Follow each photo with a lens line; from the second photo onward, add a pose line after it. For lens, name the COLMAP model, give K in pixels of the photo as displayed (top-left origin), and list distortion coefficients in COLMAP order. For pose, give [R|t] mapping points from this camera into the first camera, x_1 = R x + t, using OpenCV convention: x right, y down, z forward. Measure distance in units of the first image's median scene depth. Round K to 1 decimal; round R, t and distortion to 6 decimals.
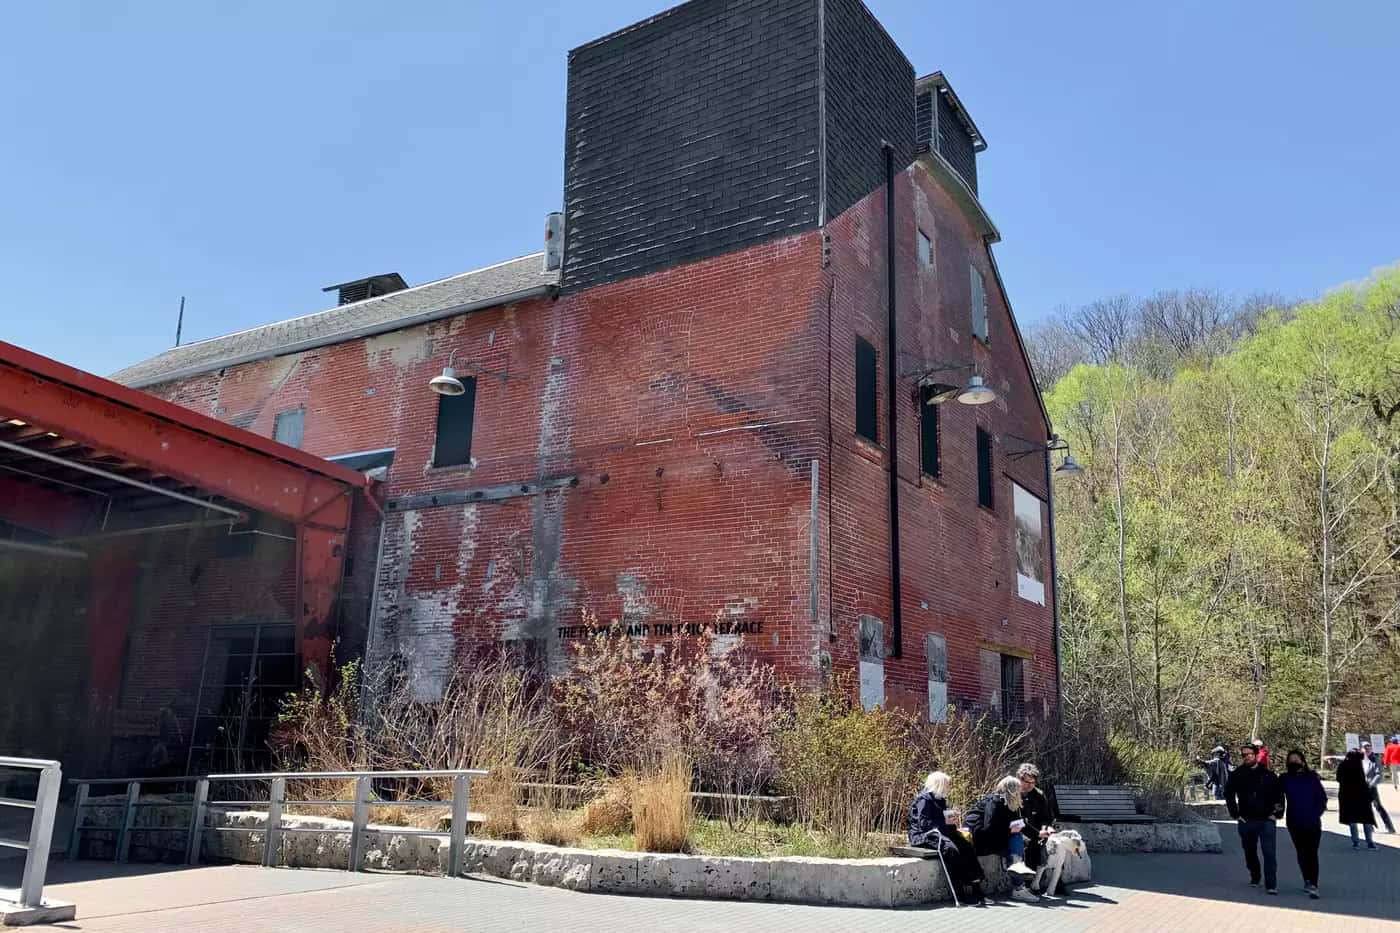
lens RADIAL K [[1109.7, 0, 700.0], [0, 1109.7, 466.5], [0, 0, 1]] dist [0.111868, -0.001252]
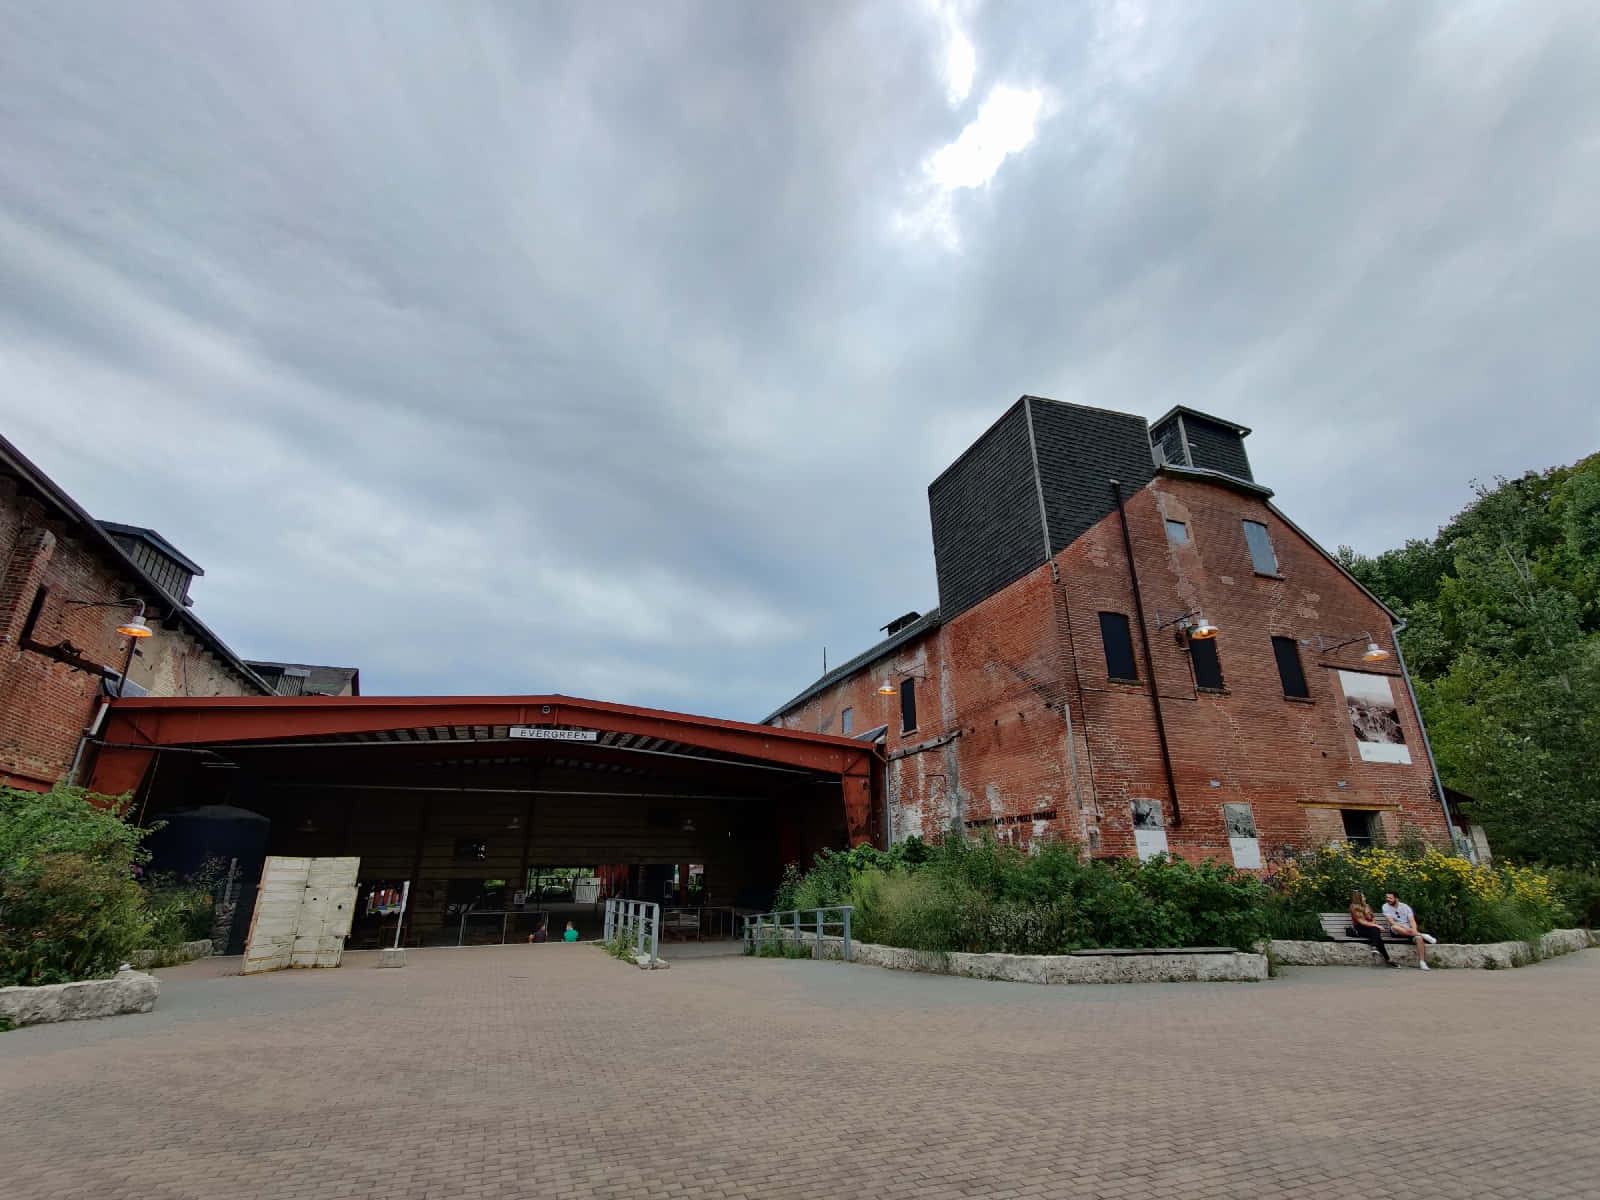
lens RADIAL K [[761.4, 0, 800.0], [0, 761.4, 600.0], [0, 0, 1]] dist [0.050810, 0.000166]
pose [[0.803672, -0.246279, -0.541718, 0.371514], [0.179347, 0.968254, -0.174122, -0.024208], [0.567403, 0.042781, 0.822328, -0.116157]]
